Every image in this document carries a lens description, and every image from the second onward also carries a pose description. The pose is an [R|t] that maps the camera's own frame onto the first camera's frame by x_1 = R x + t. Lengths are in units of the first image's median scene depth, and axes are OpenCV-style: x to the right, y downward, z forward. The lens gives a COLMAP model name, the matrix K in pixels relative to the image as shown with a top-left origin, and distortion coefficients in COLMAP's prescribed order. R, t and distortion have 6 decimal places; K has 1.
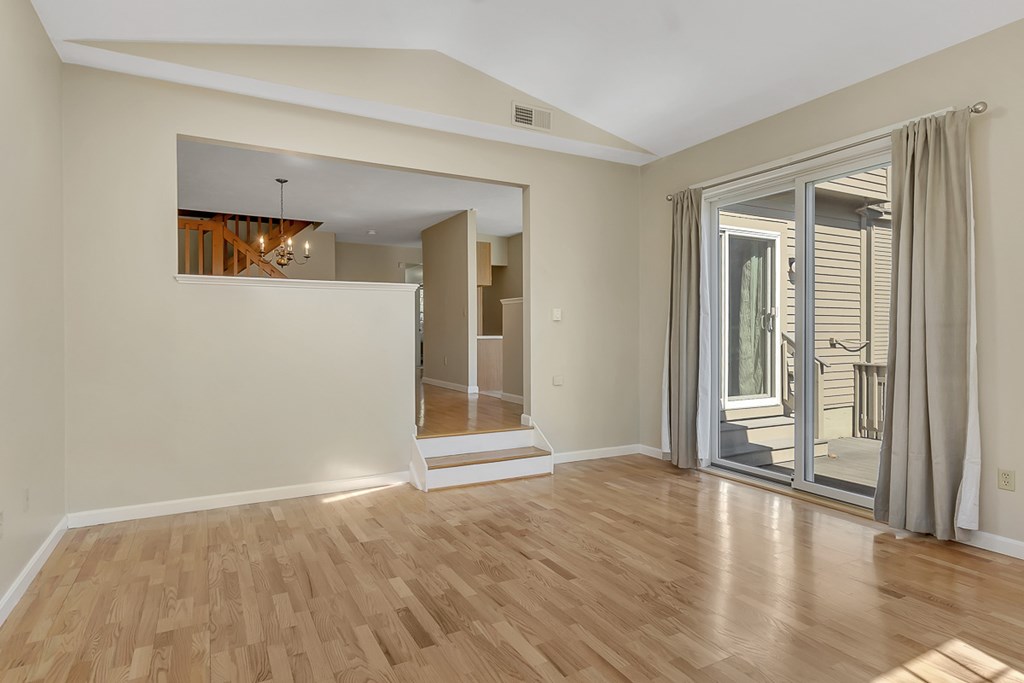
lens RADIAL K [[555.8, 0, 512.0], [0, 555.8, 341.5], [0, 0, 1]] dist [0.000382, 0.000113]
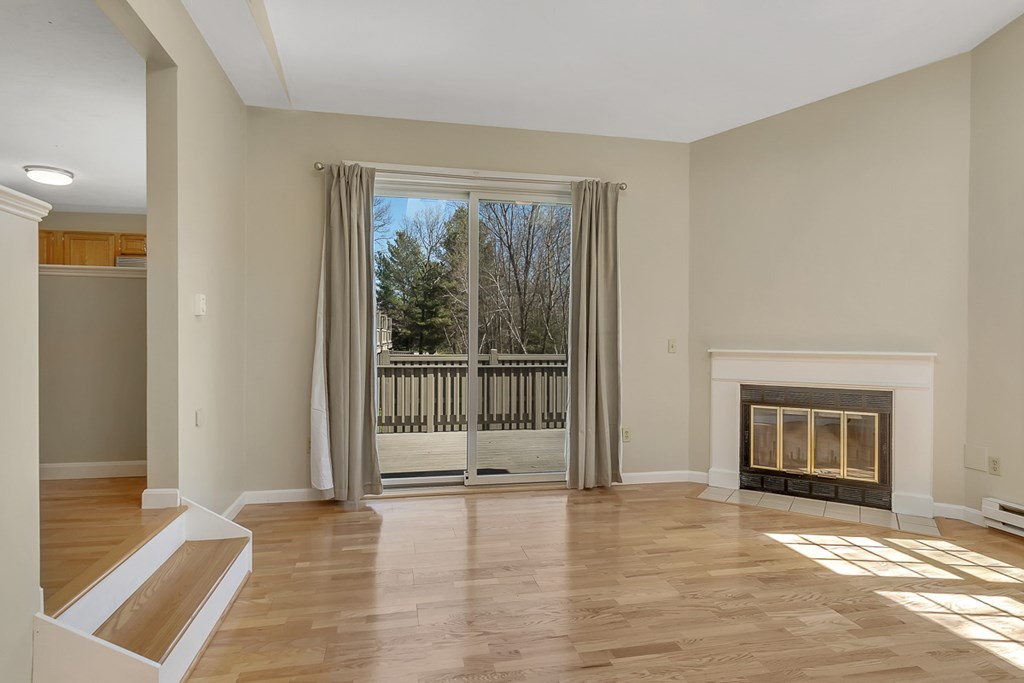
lens RADIAL K [[542.8, 0, 480.8], [0, 542.8, 342.4], [0, 0, 1]] dist [0.002378, 0.000716]
pose [[0.299697, -0.005386, 0.954019, -0.529601], [0.008029, 0.999963, 0.003123, -0.011715], [-0.954001, 0.006724, 0.299729, 0.758585]]
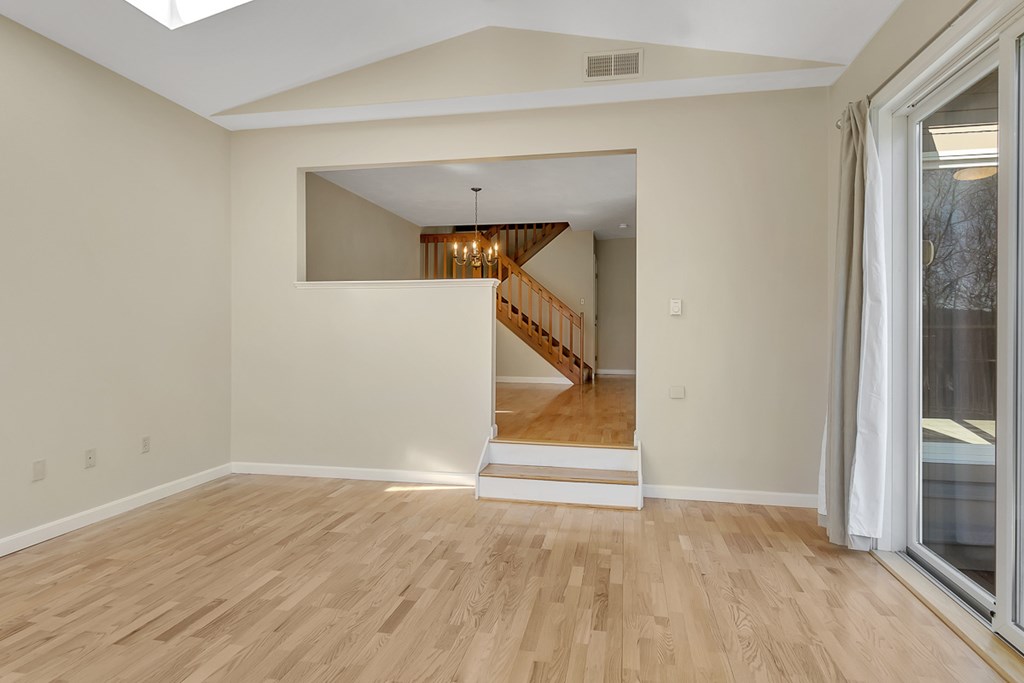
lens RADIAL K [[555.8, 0, 512.0], [0, 555.8, 341.5], [0, 0, 1]] dist [0.000382, 0.000113]
pose [[0.774386, 0.016094, -0.632509, 0.558440], [-0.013775, 0.999868, 0.008576, -0.006359], [0.632564, 0.002072, 0.774506, 0.356674]]
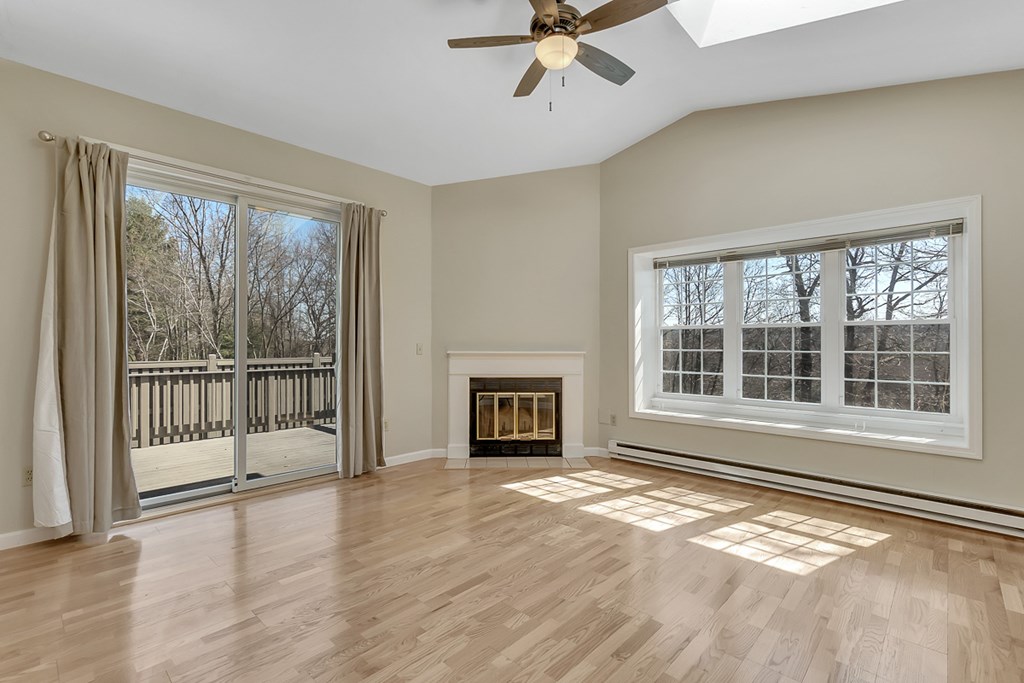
lens RADIAL K [[484.4, 0, 492.5], [0, 484.4, 339.7], [0, 0, 1]] dist [-0.001927, -0.000443]
pose [[-0.296274, 0.007896, 0.955070, -0.570034], [0.013095, 0.999905, -0.004205, -0.012752], [-0.955013, 0.011260, -0.296349, 0.921292]]
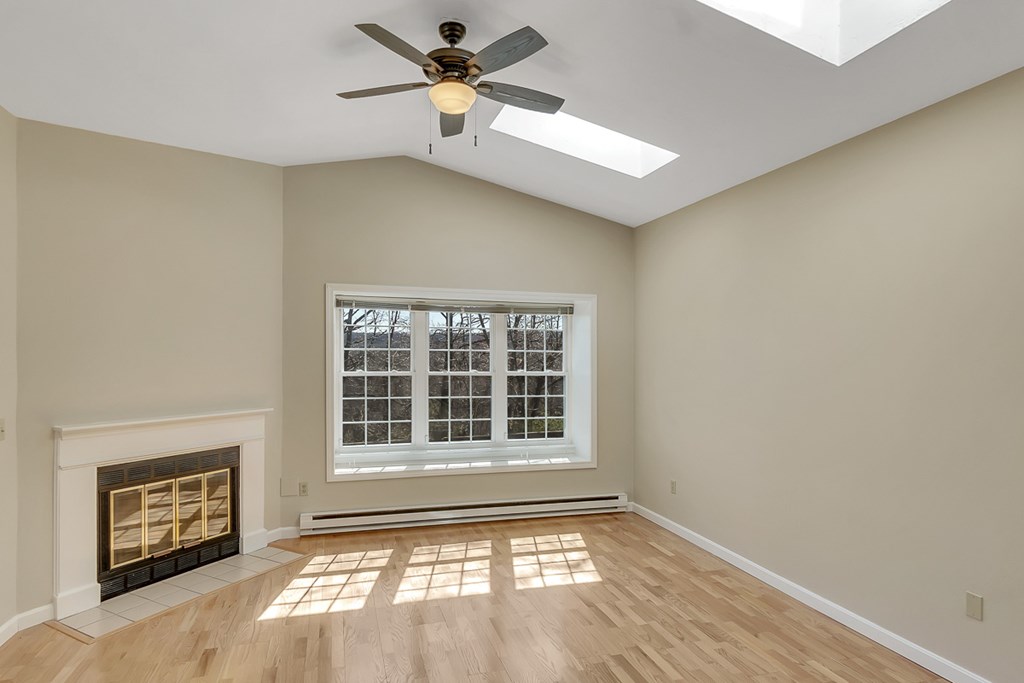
lens RADIAL K [[572.8, 0, 521.0], [0, 572.8, 344.4], [0, 0, 1]] dist [-0.002652, -0.001068]
pose [[-0.983380, -0.007094, 0.181419, -0.099113], [-0.006283, 0.999968, 0.005045, -0.131571], [-0.181449, 0.003821, -0.983393, 1.400677]]
